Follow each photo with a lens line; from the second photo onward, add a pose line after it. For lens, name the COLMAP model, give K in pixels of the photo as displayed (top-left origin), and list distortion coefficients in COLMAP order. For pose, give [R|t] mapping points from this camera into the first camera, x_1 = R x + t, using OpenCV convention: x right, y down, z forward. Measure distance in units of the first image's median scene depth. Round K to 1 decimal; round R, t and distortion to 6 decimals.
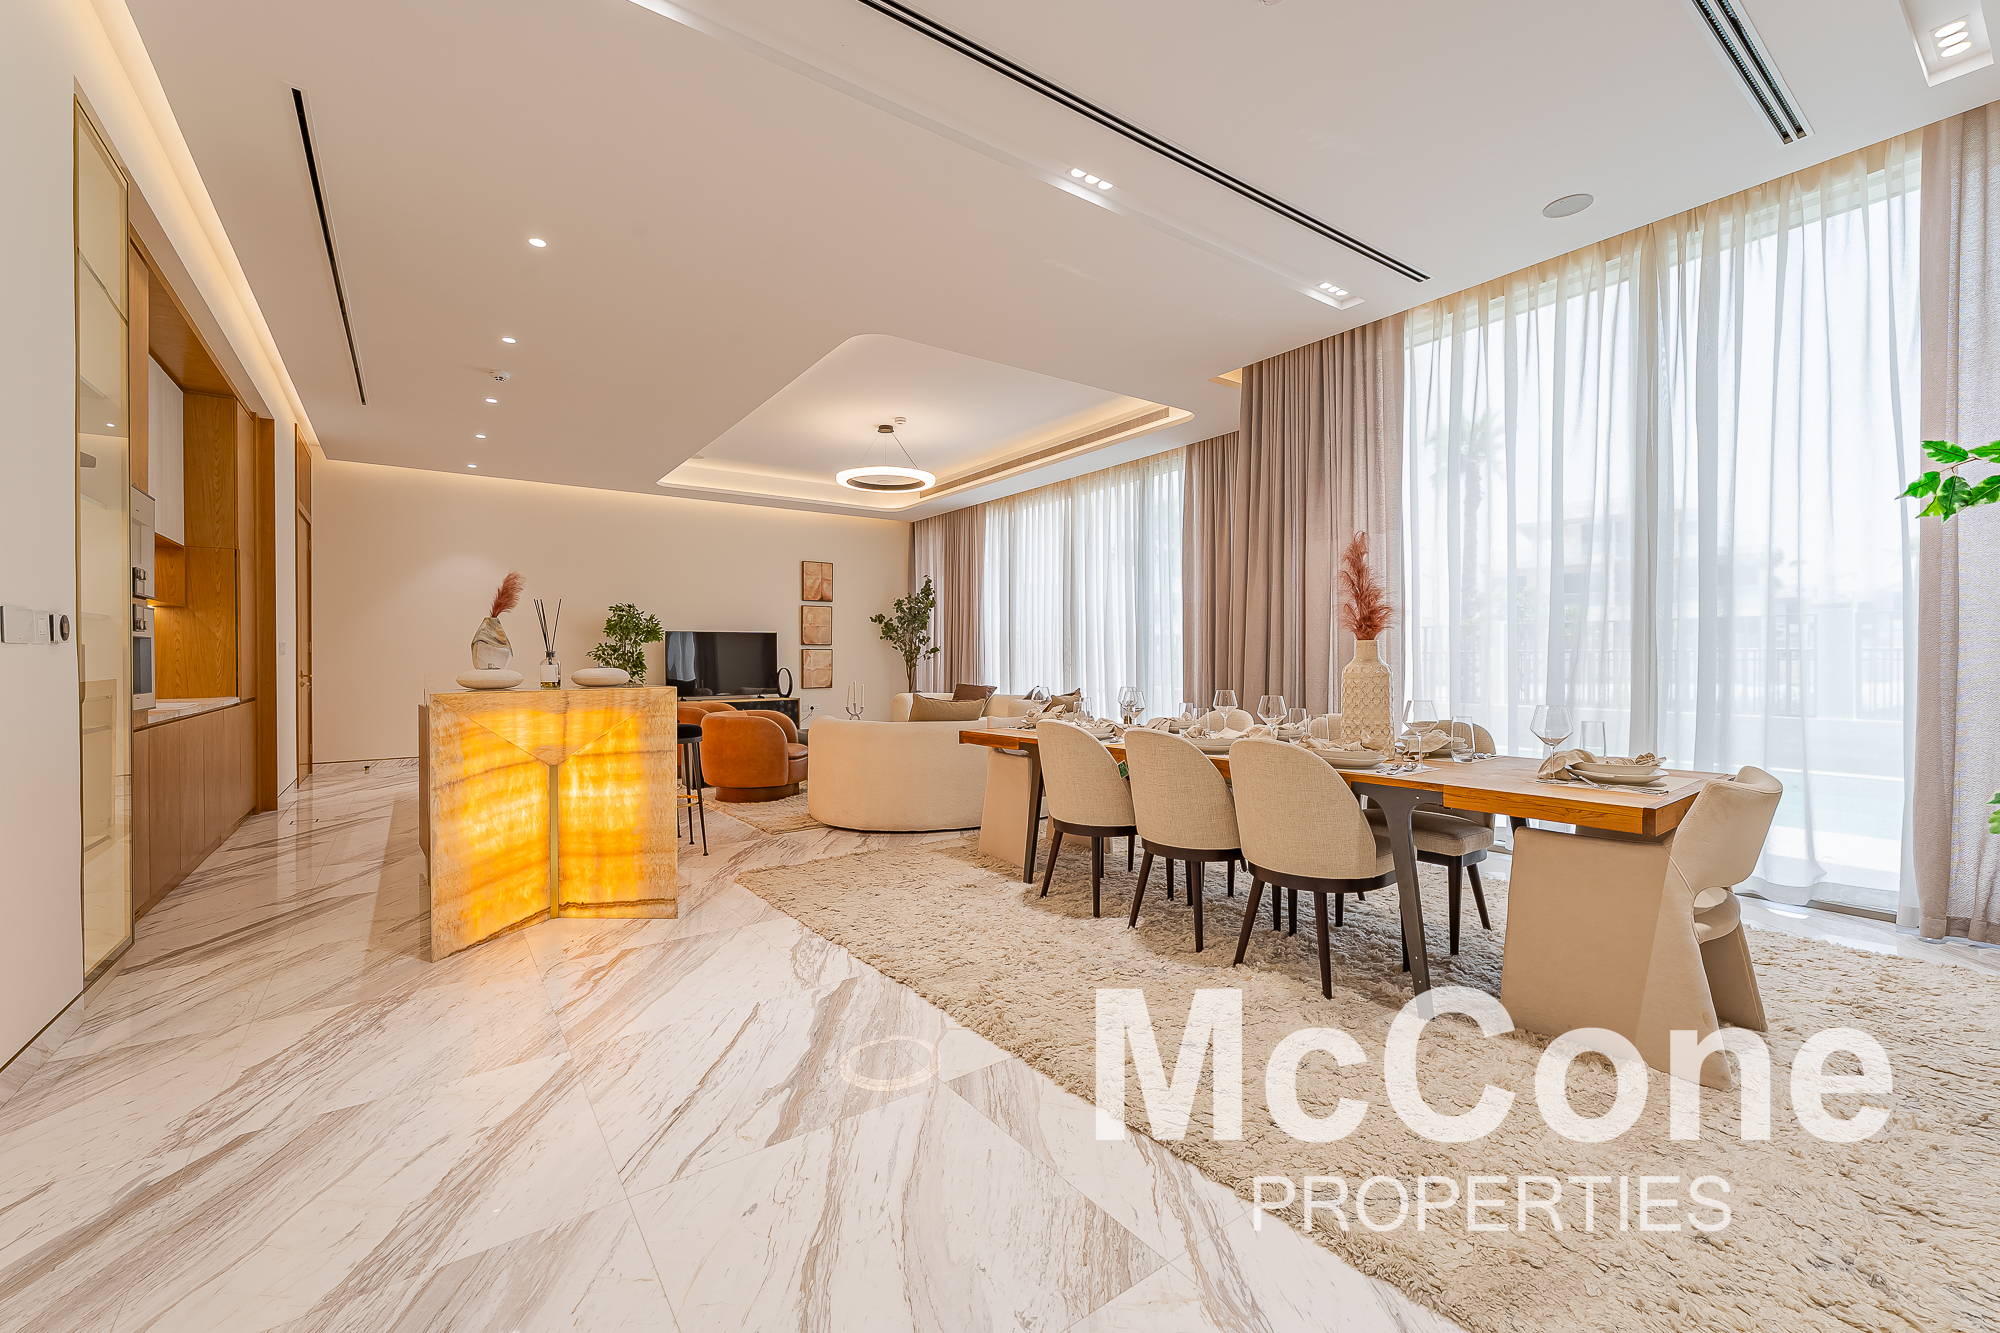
lens RADIAL K [[804.6, 0, 986.7], [0, 804.6, 655.6], [0, 0, 1]] dist [0.000175, -0.000006]
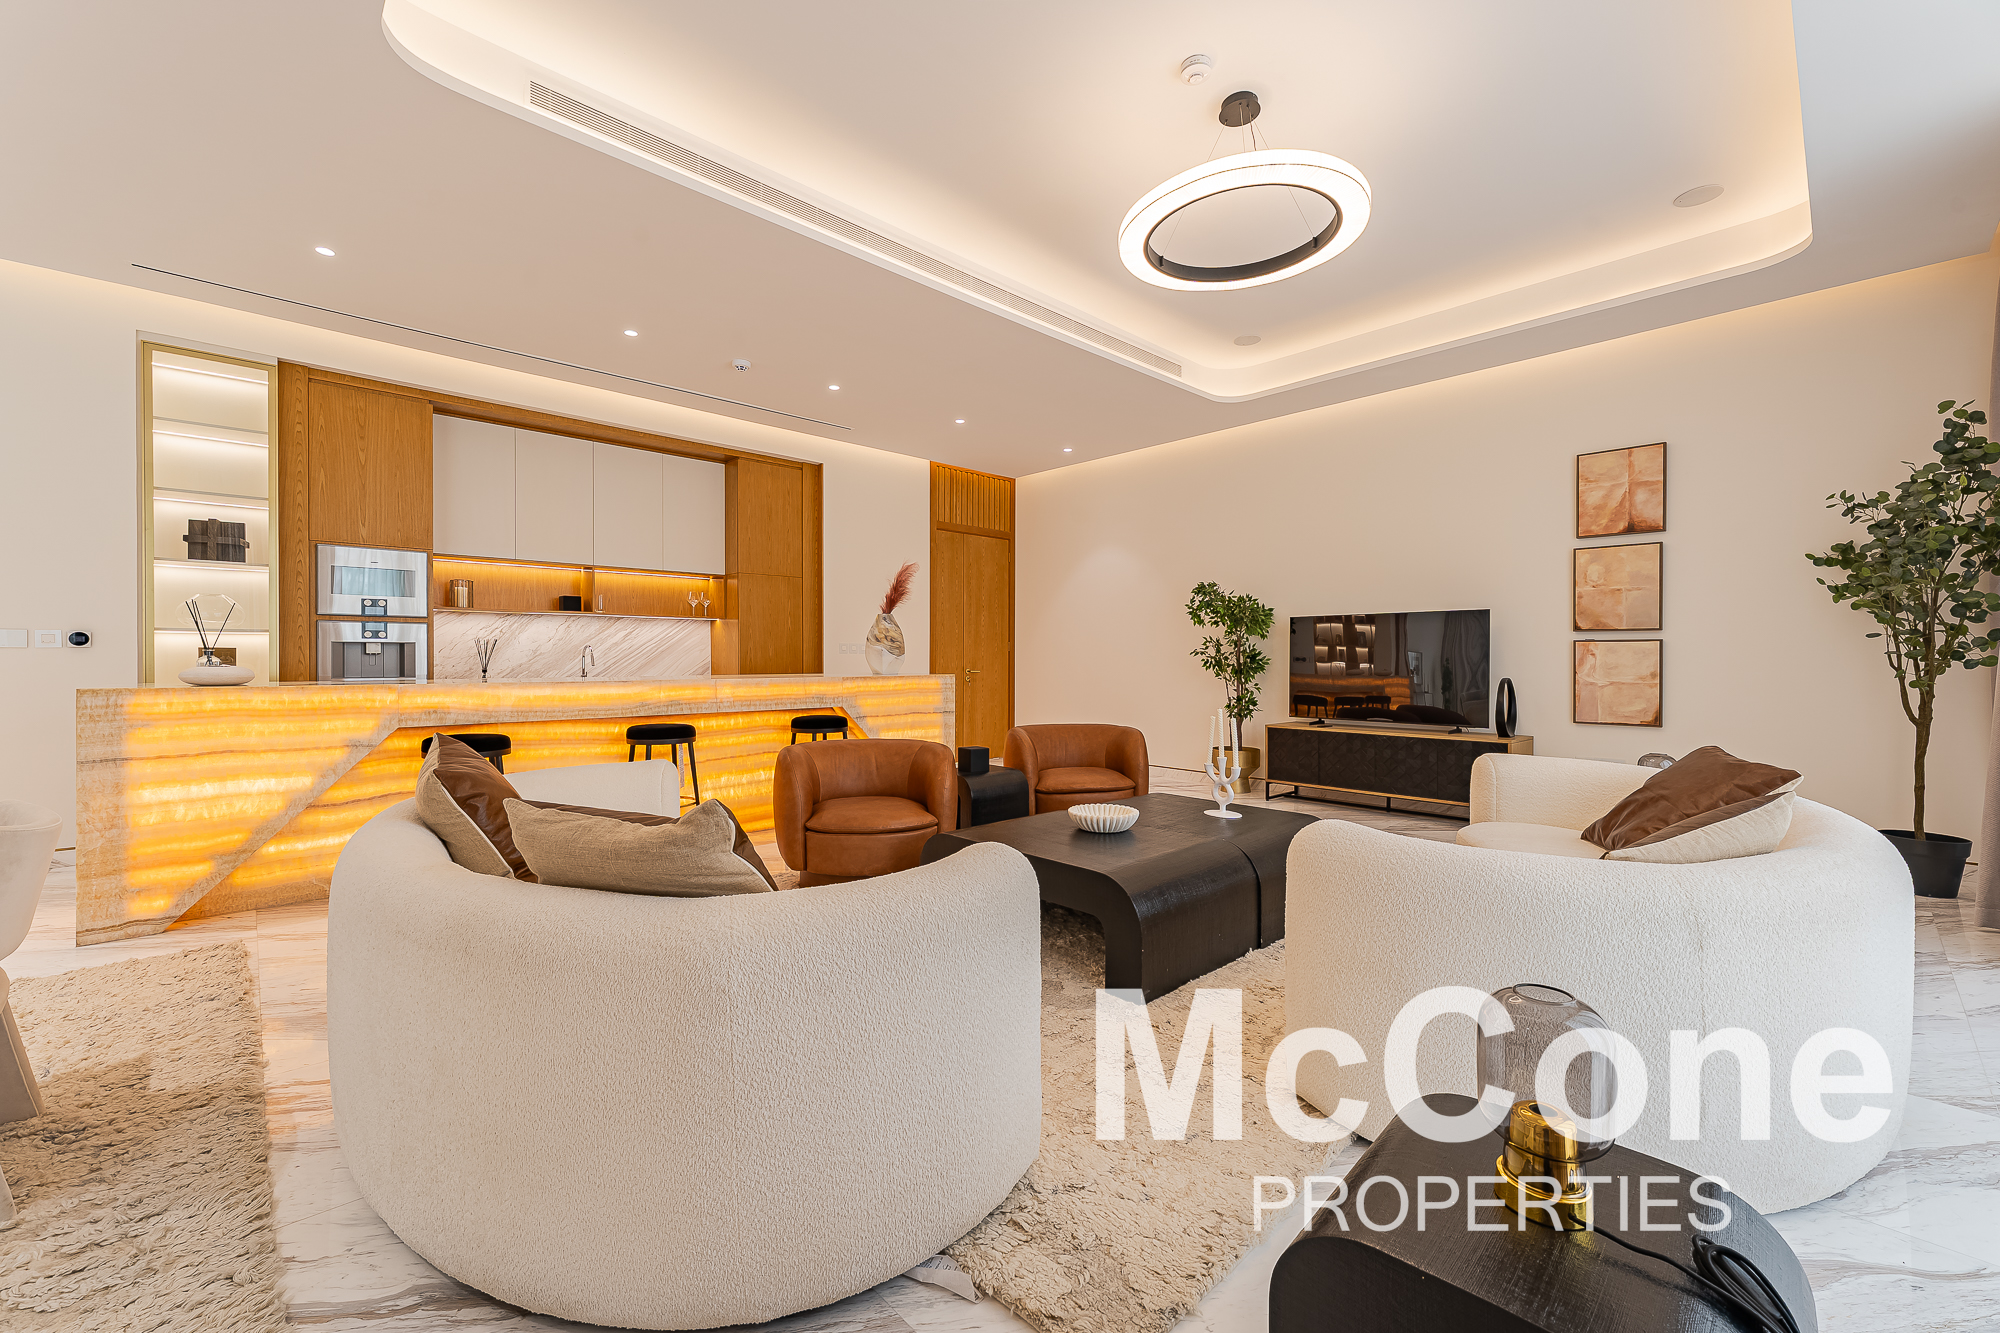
lens RADIAL K [[804.6, 0, 986.7], [0, 804.6, 655.6], [0, 0, 1]] dist [0.000175, -0.000006]
pose [[0.128517, 0.002887, -0.991703, 0.200063], [0.001123, 0.999995, 0.003057, -0.000827], [0.991707, -0.001507, 0.128513, 0.590103]]
